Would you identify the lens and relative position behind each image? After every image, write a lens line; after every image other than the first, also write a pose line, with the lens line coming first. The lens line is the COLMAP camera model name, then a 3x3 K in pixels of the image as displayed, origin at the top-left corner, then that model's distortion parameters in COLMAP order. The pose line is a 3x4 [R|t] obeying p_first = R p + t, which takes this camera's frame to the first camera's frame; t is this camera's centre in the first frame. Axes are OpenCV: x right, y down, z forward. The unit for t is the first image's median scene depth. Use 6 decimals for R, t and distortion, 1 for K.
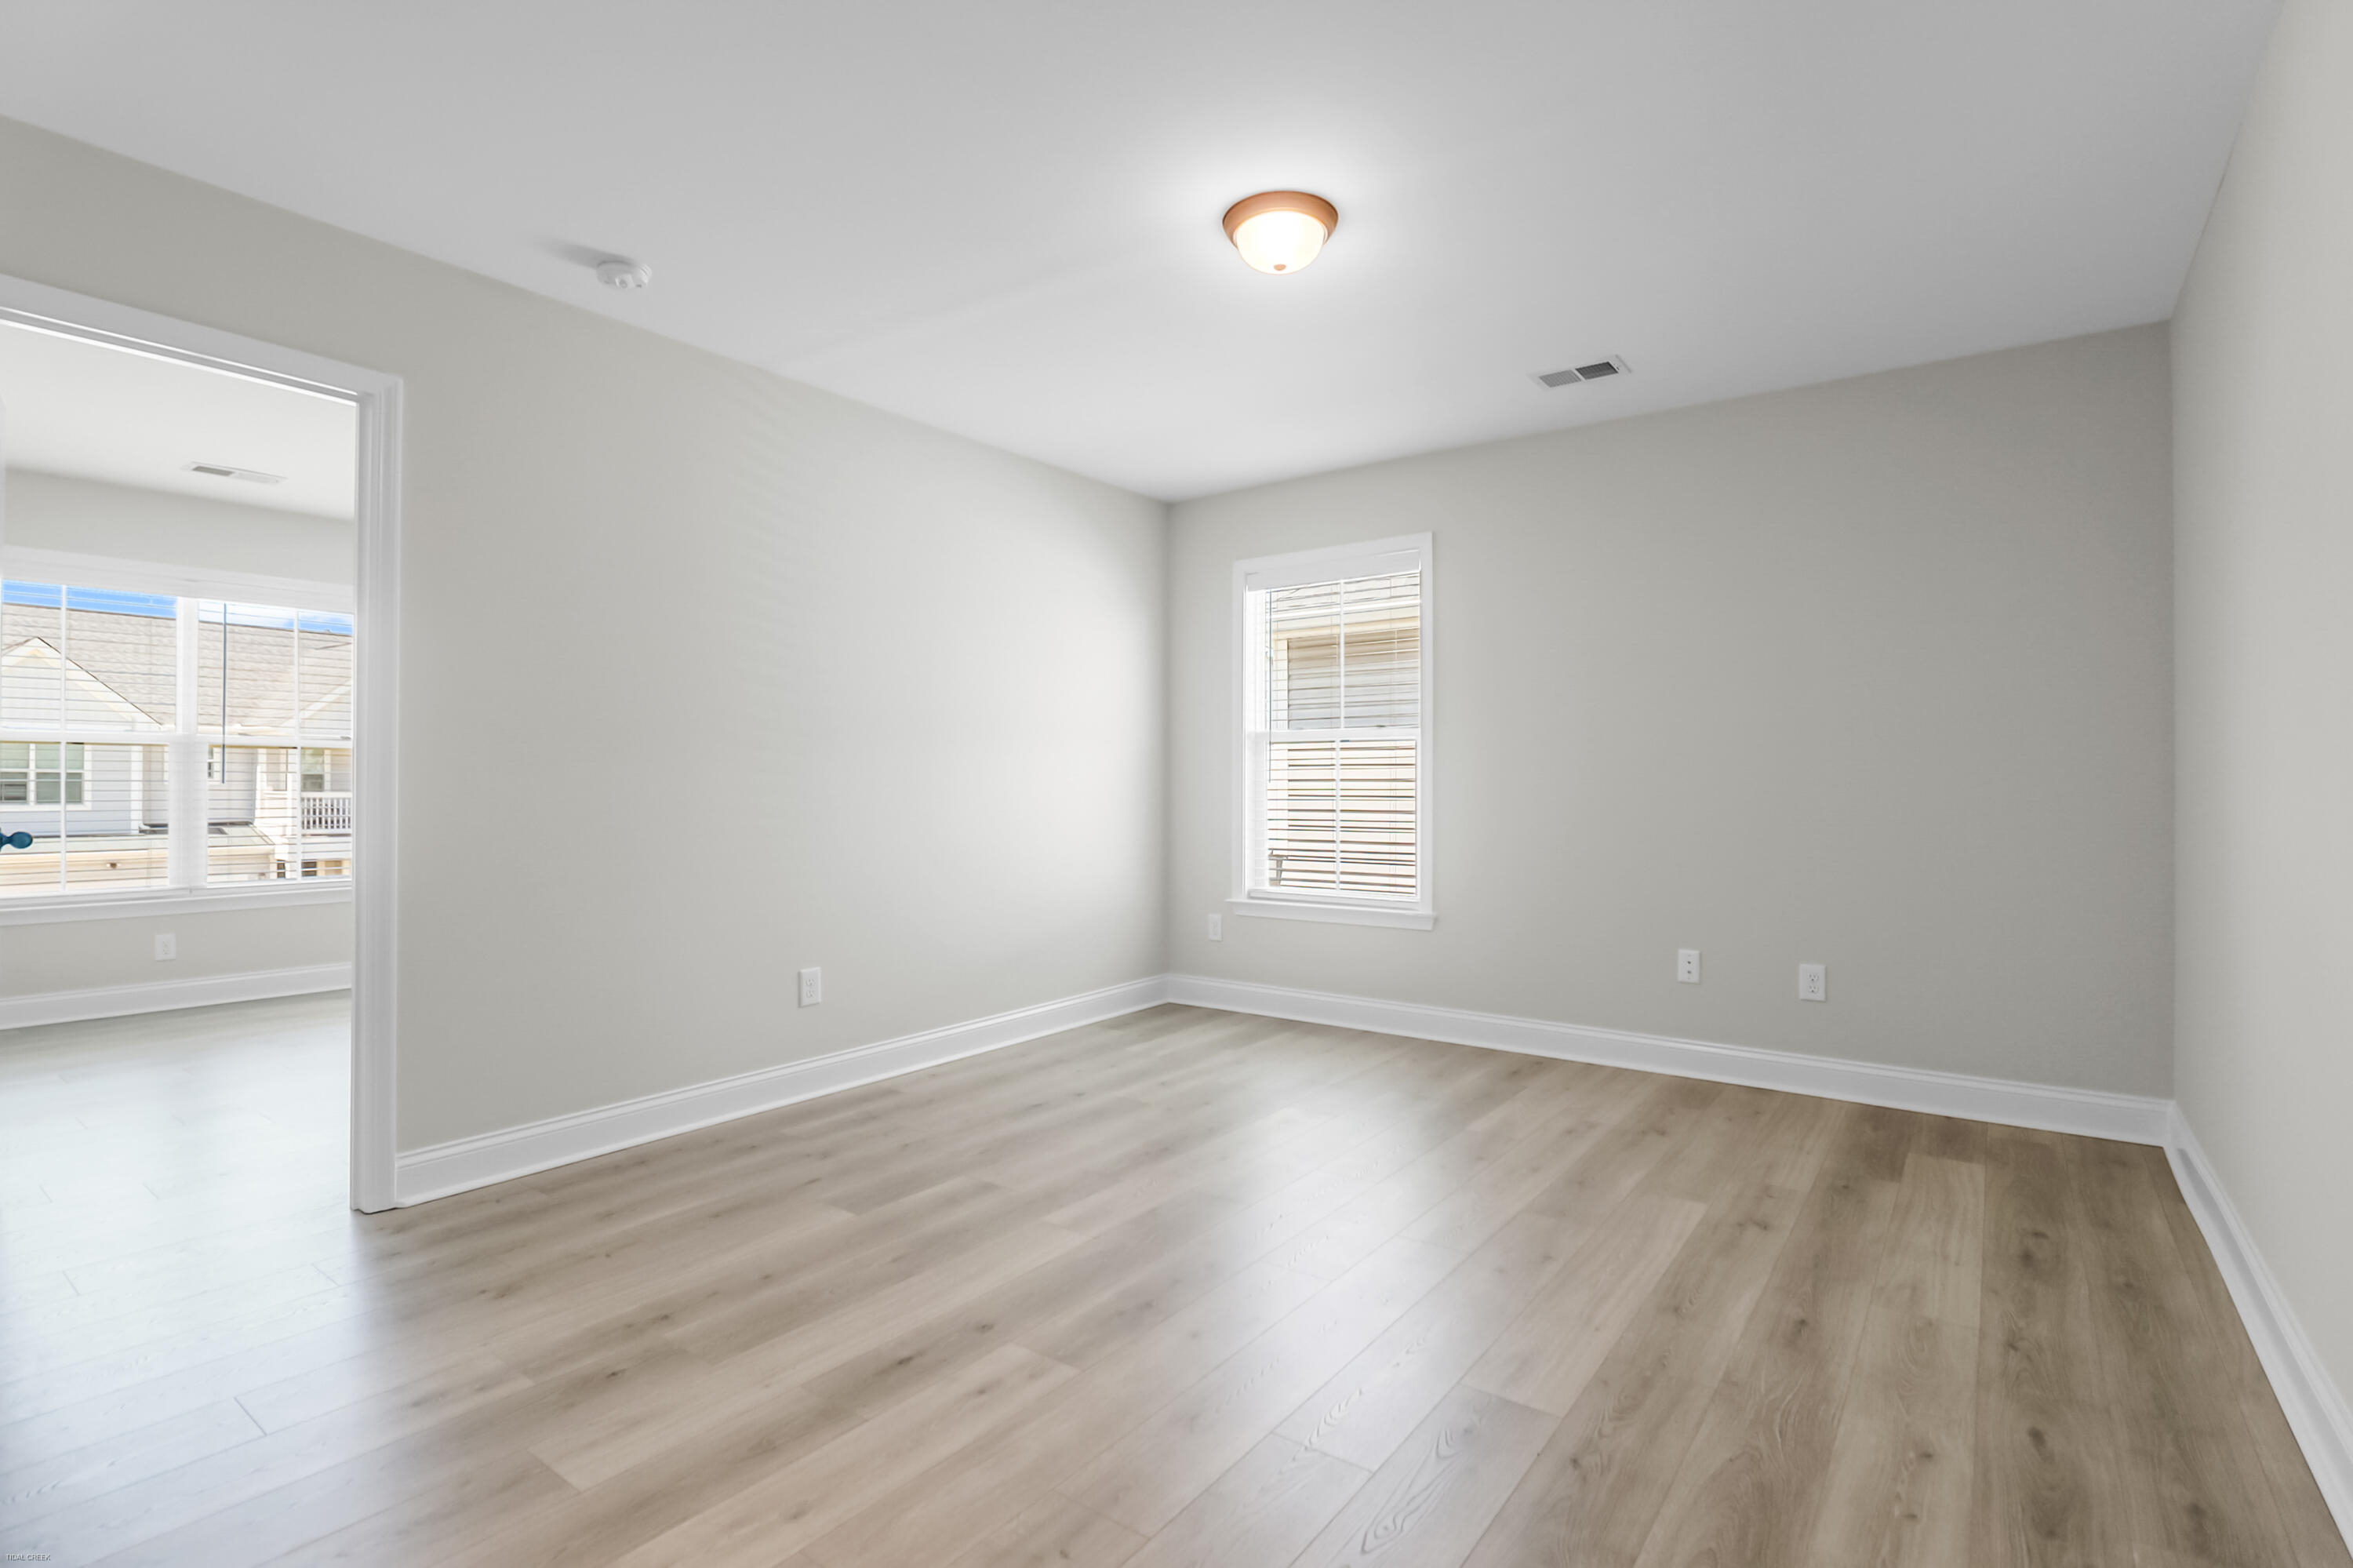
lens RADIAL K [[1118.9, 0, 1223.9], [0, 1118.9, 781.6], [0, 0, 1]] dist [-0.000336, -0.000010]
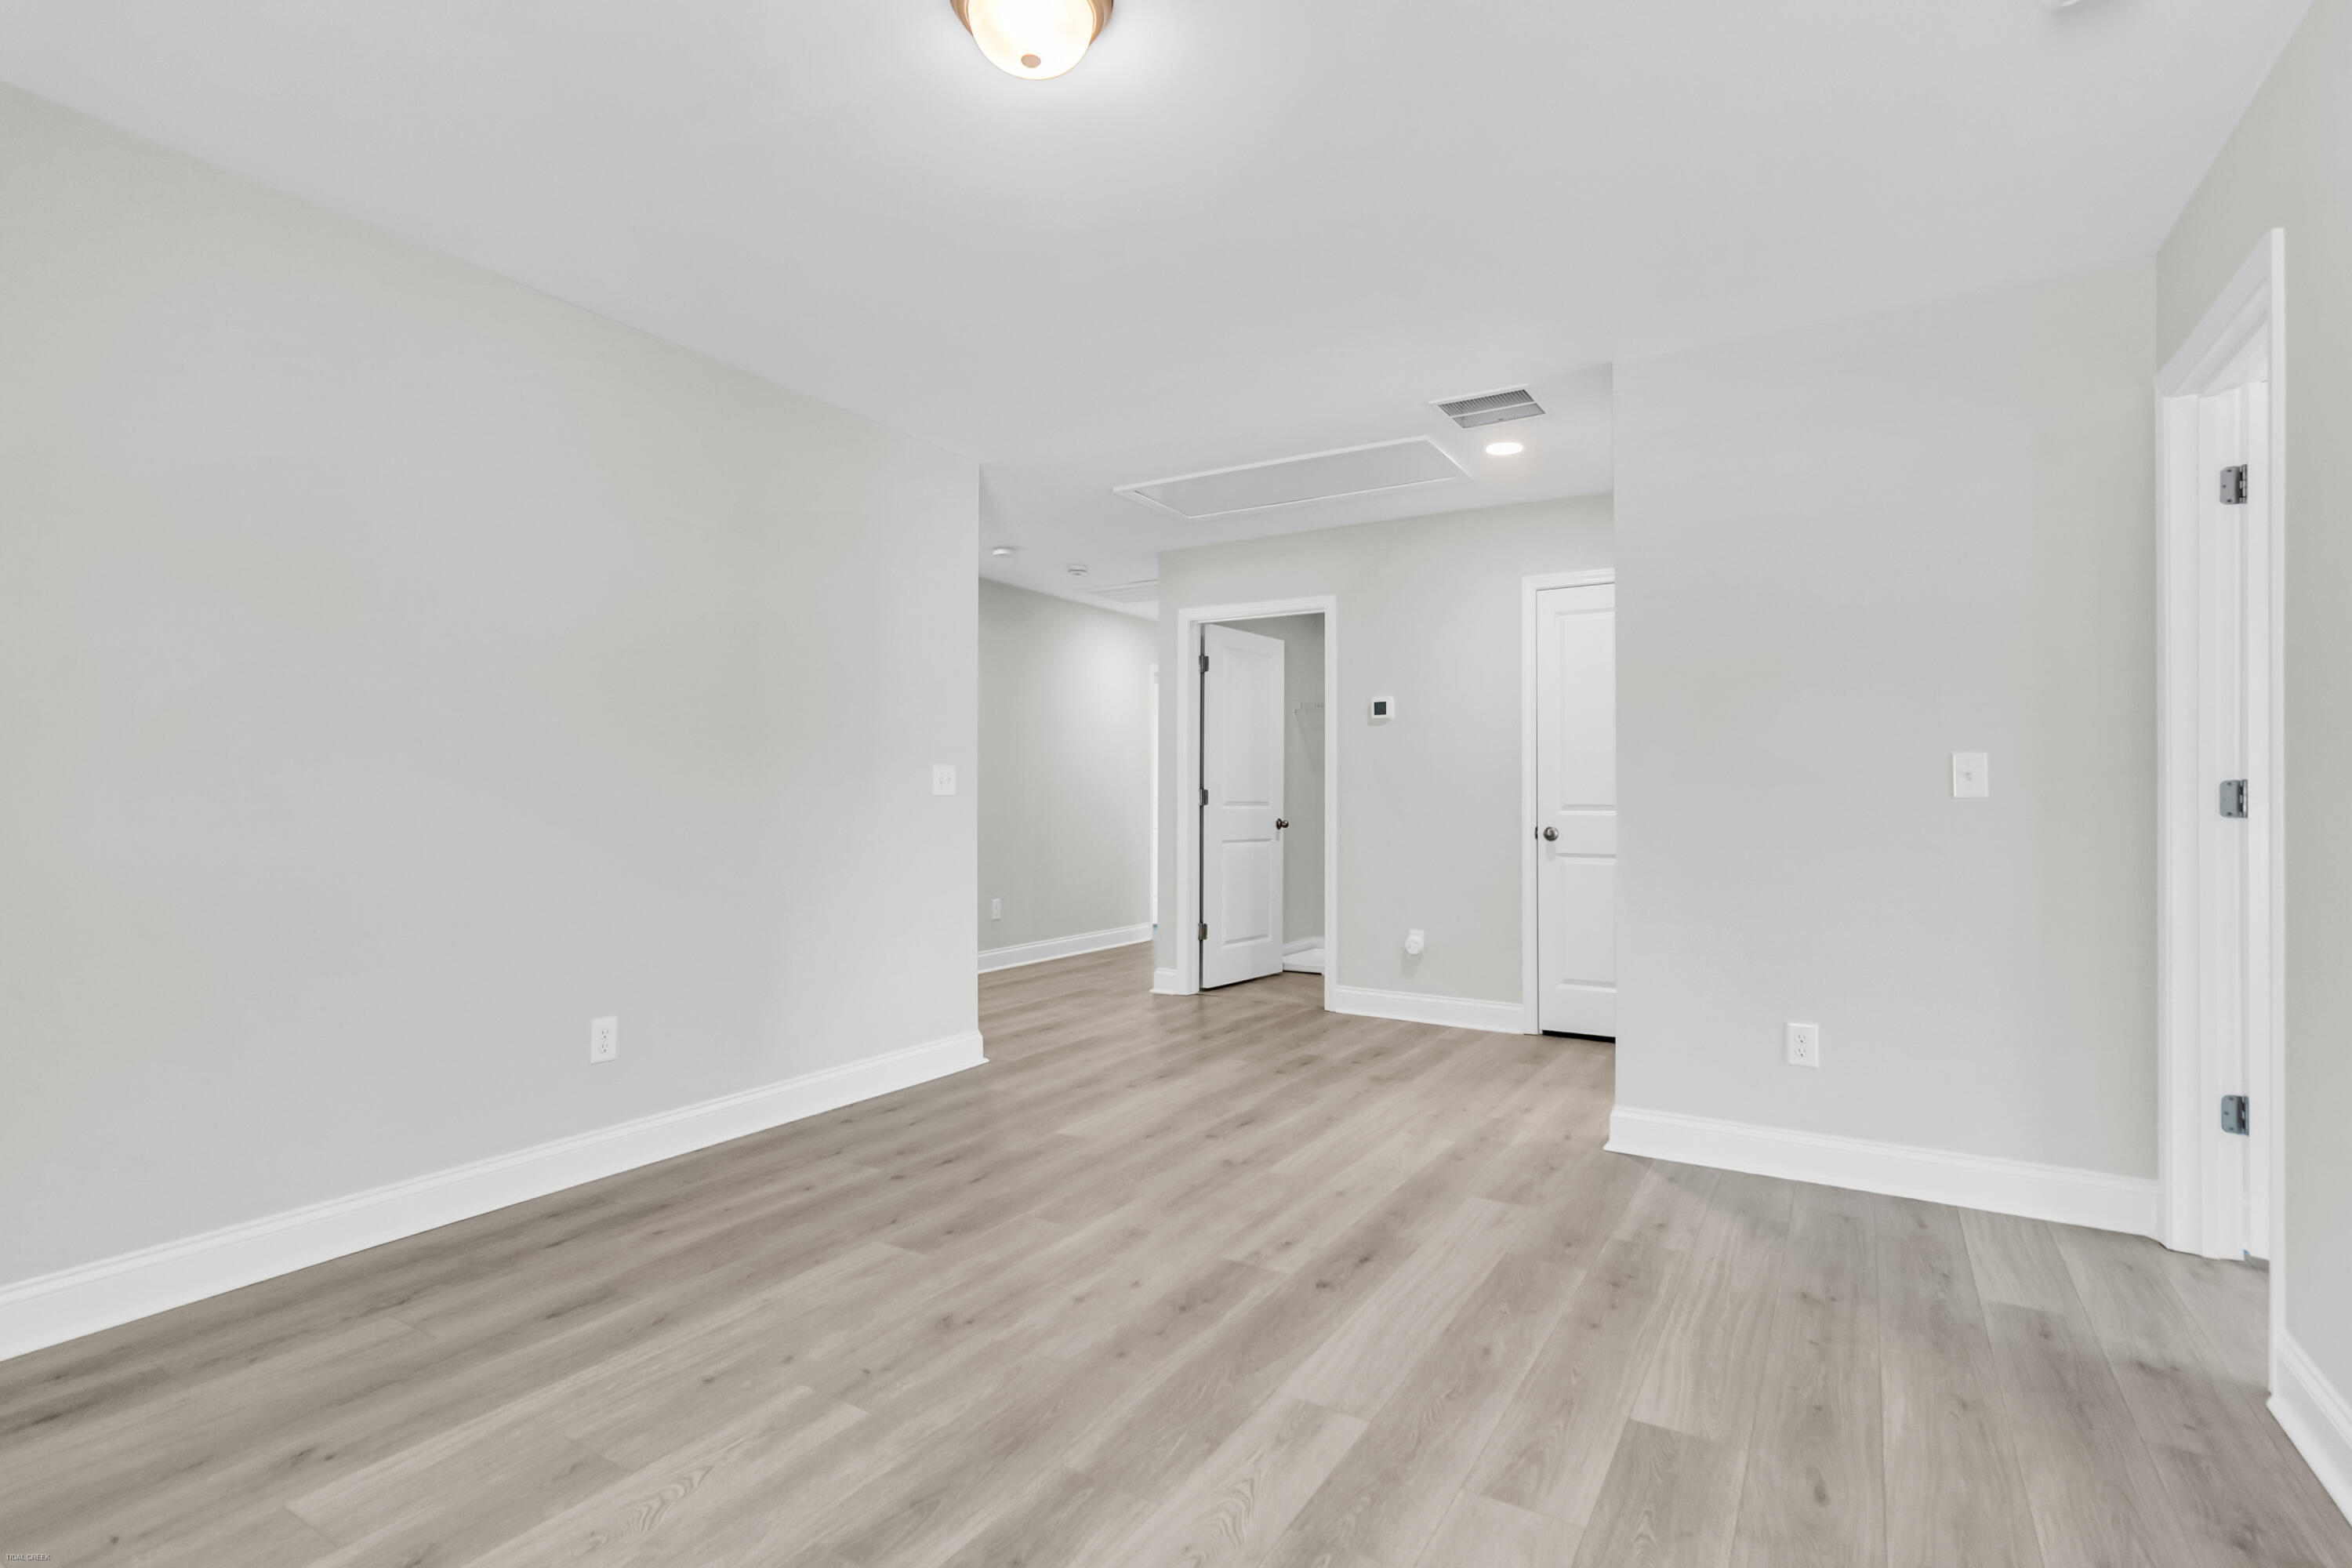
lens RADIAL K [[1118.4, 0, 1223.4], [0, 1118.4, 781.6], [0, 0, 1]] dist [-0.000336, -0.000010]
pose [[-0.996265, -0.005203, -0.086187, -0.014306], [-0.003528, 0.999802, -0.019576, 0.003019], [0.086272, -0.019199, -0.996087, 2.106750]]
